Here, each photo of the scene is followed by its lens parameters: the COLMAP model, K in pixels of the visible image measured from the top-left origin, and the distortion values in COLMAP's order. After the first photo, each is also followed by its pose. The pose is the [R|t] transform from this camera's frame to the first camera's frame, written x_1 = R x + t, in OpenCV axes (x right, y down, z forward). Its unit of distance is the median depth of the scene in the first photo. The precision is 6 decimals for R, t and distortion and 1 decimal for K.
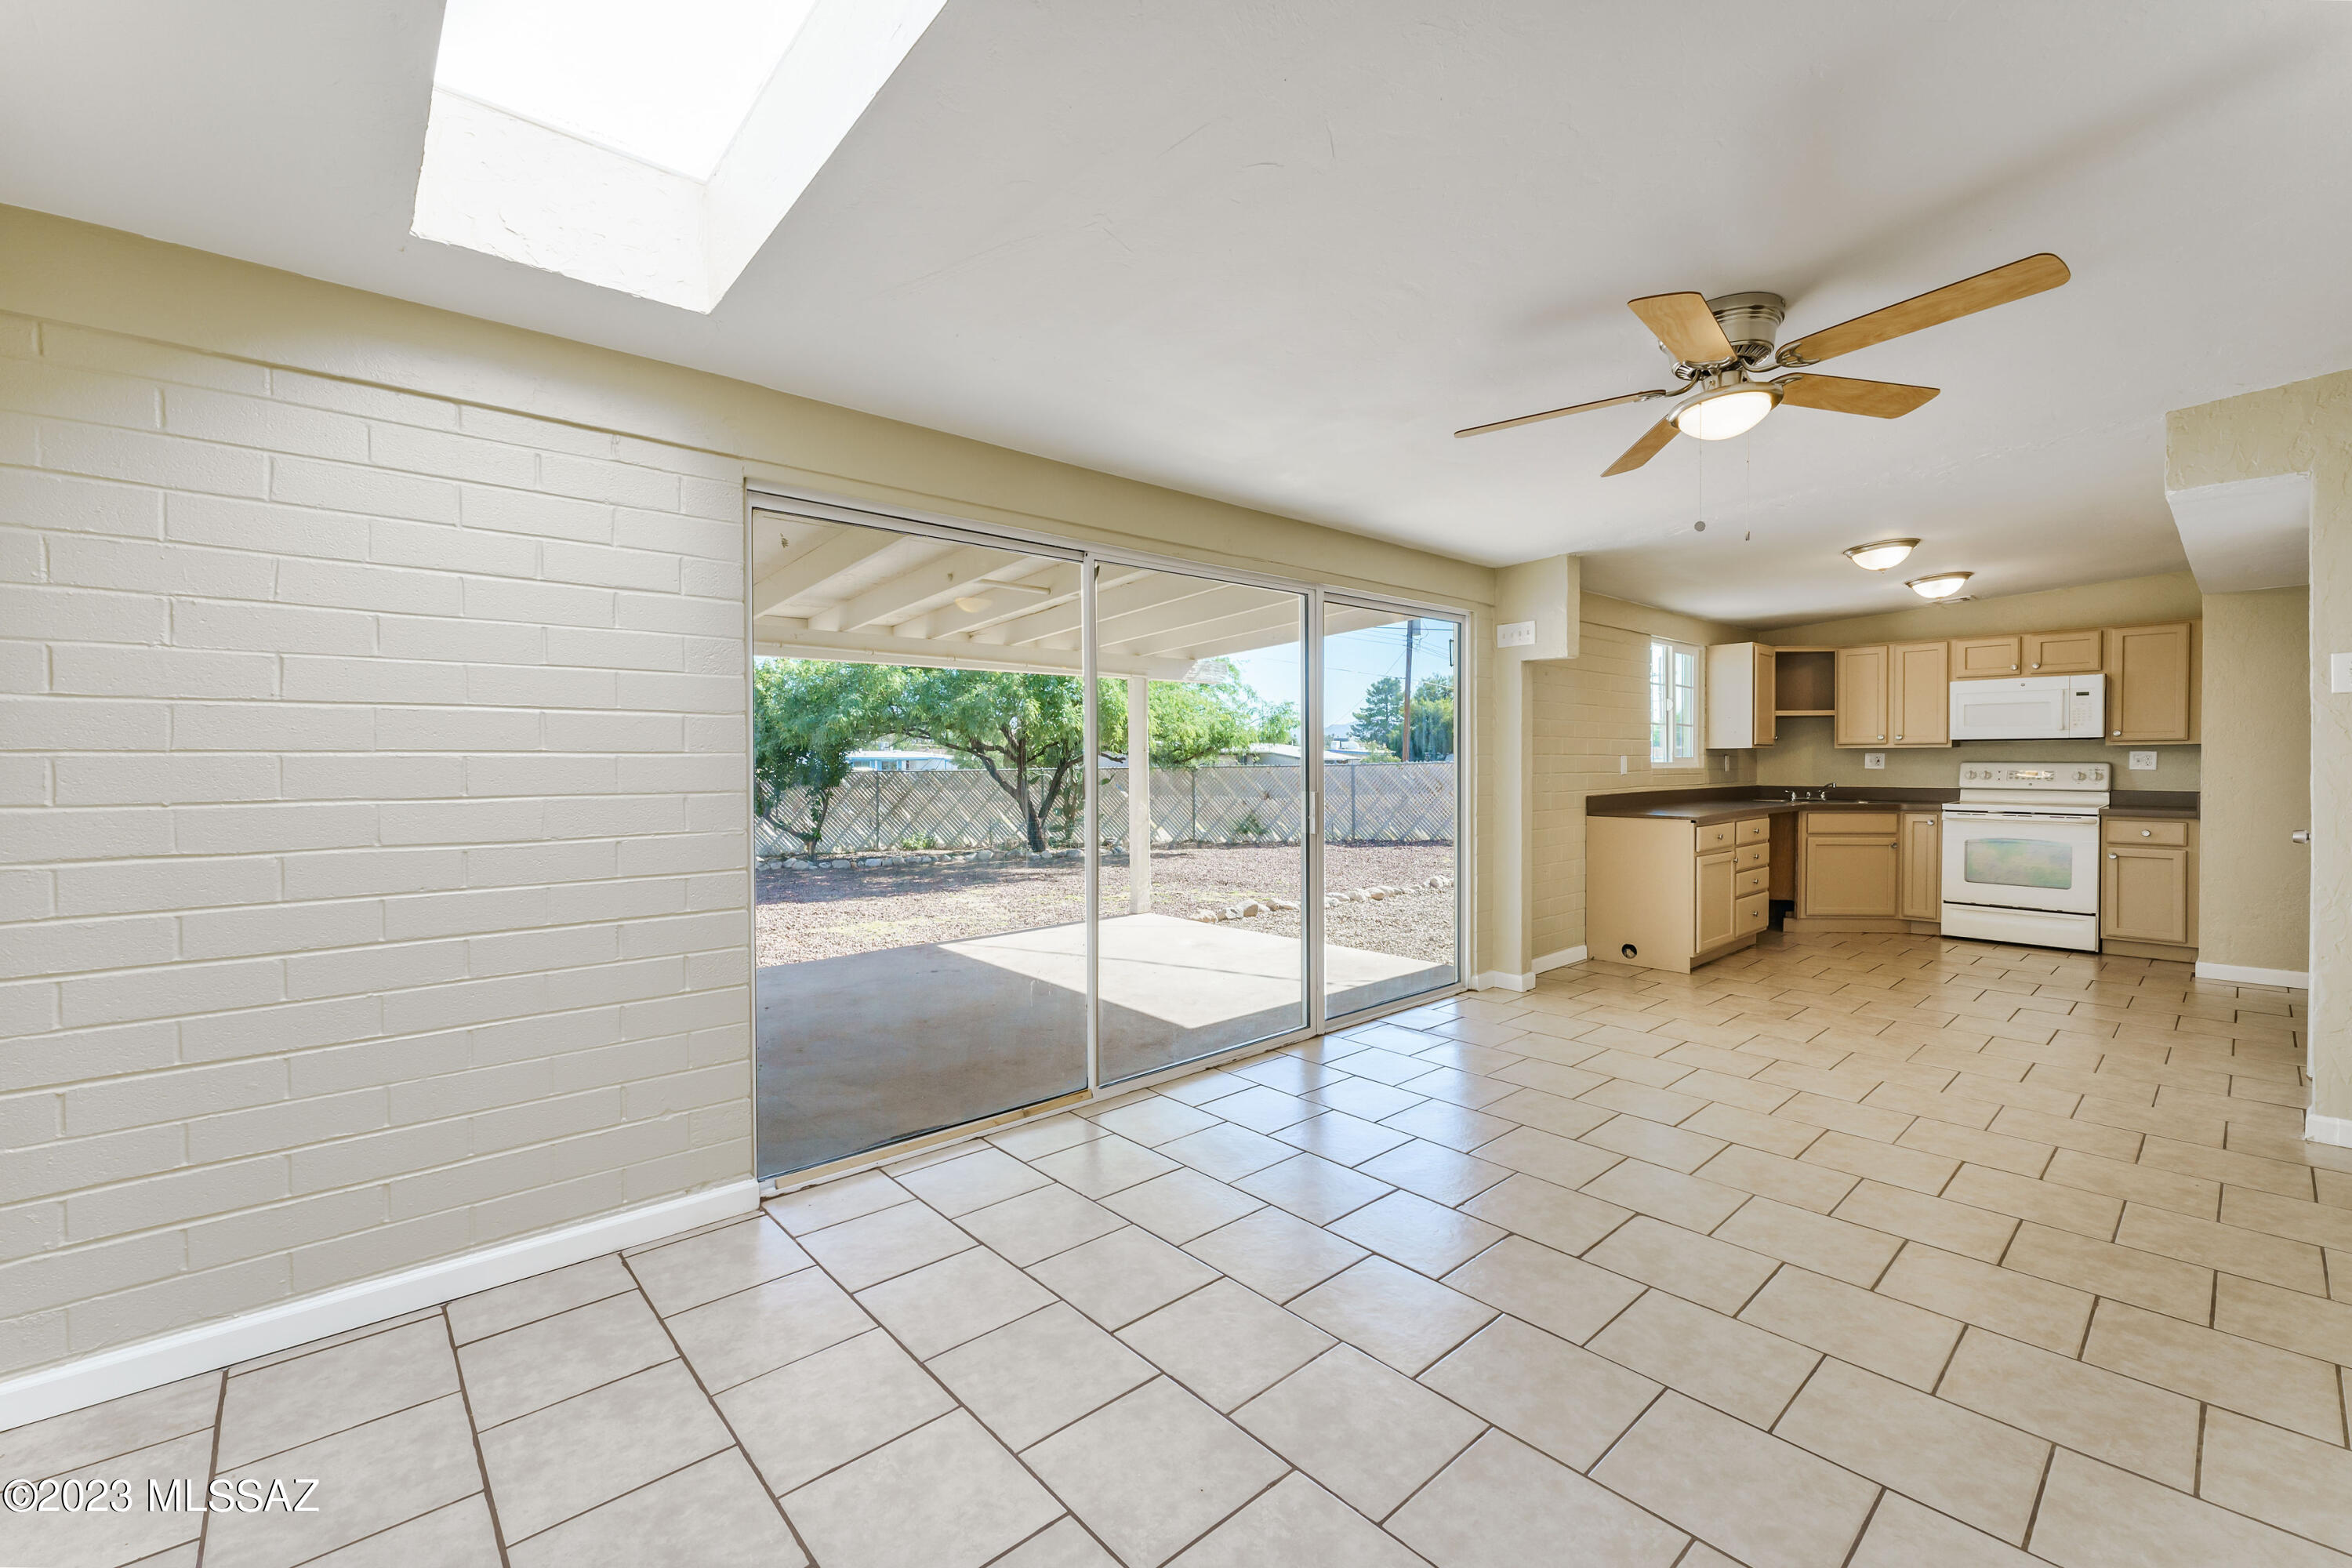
lens RADIAL K [[948.9, 0, 1183.1], [0, 948.9, 773.6], [0, 0, 1]] dist [0.002790, 0.000229]
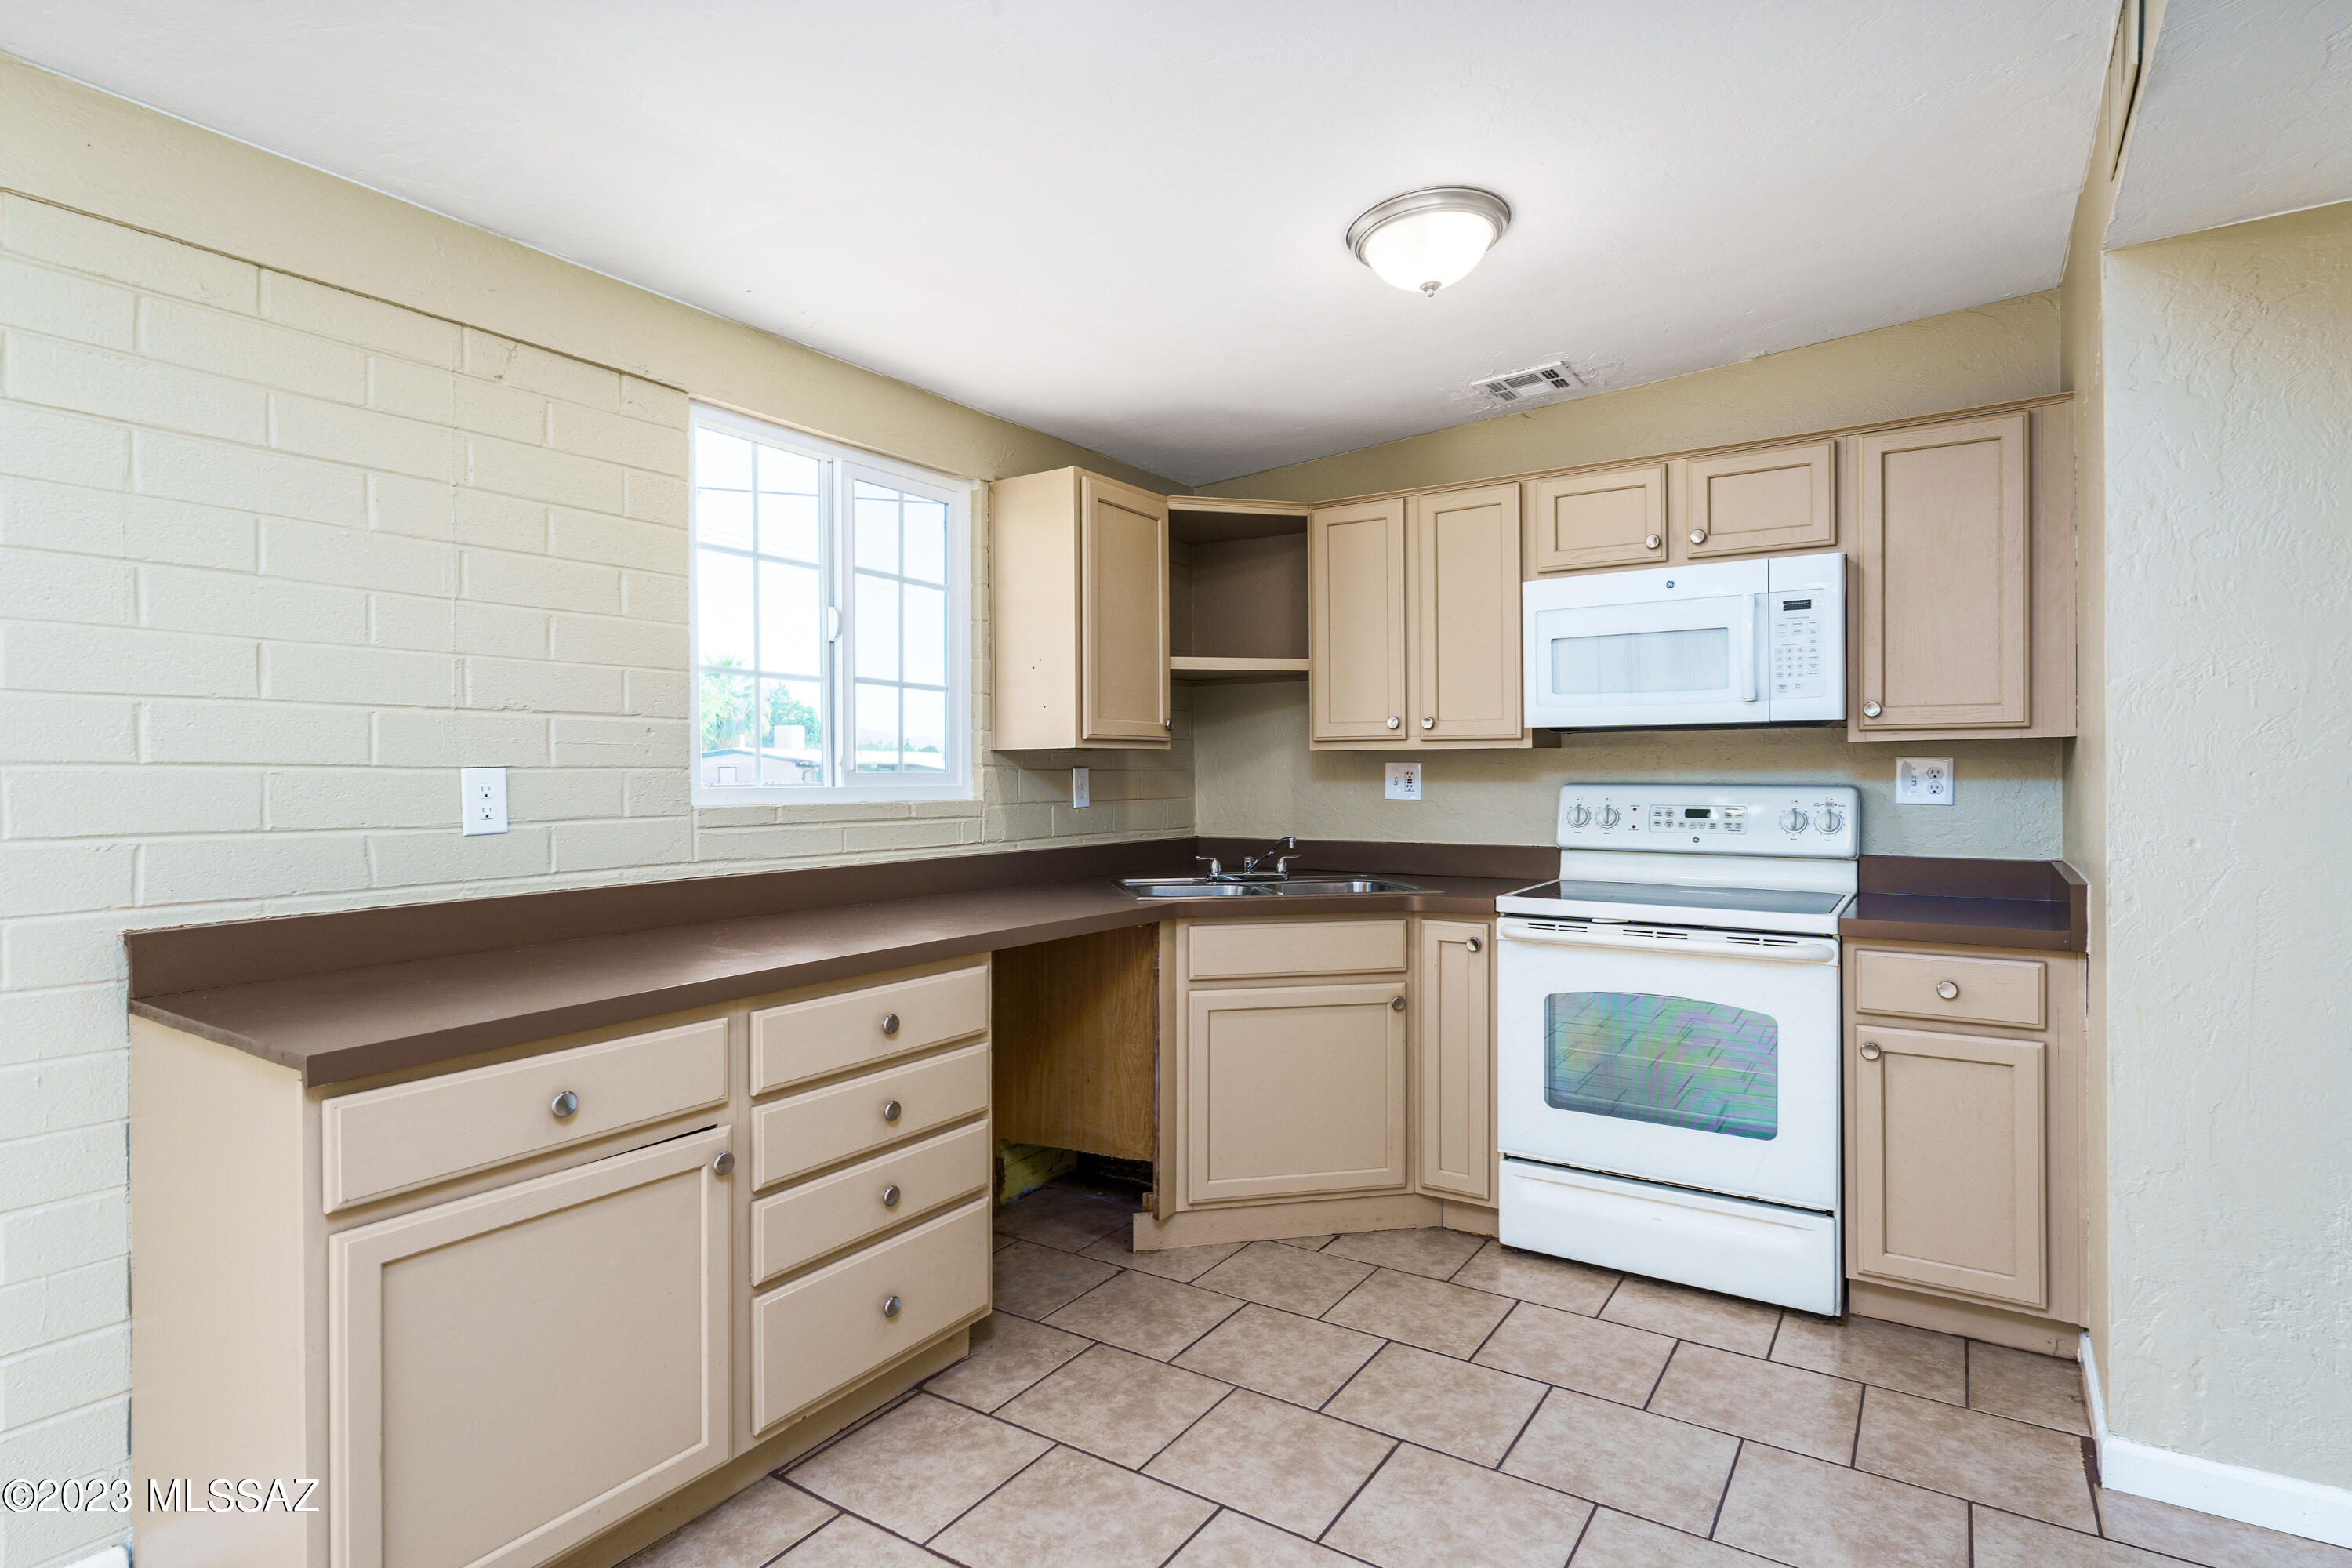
lens RADIAL K [[1201.5, 0, 1174.9], [0, 1201.5, 769.3], [0, 0, 1]] dist [0.004833, 0.000442]
pose [[0.964189, 0.001126, 0.265215, 0.553874], [0.003719, 0.999835, -0.017767, -0.010697], [-0.265192, 0.018117, 0.964025, 0.577967]]
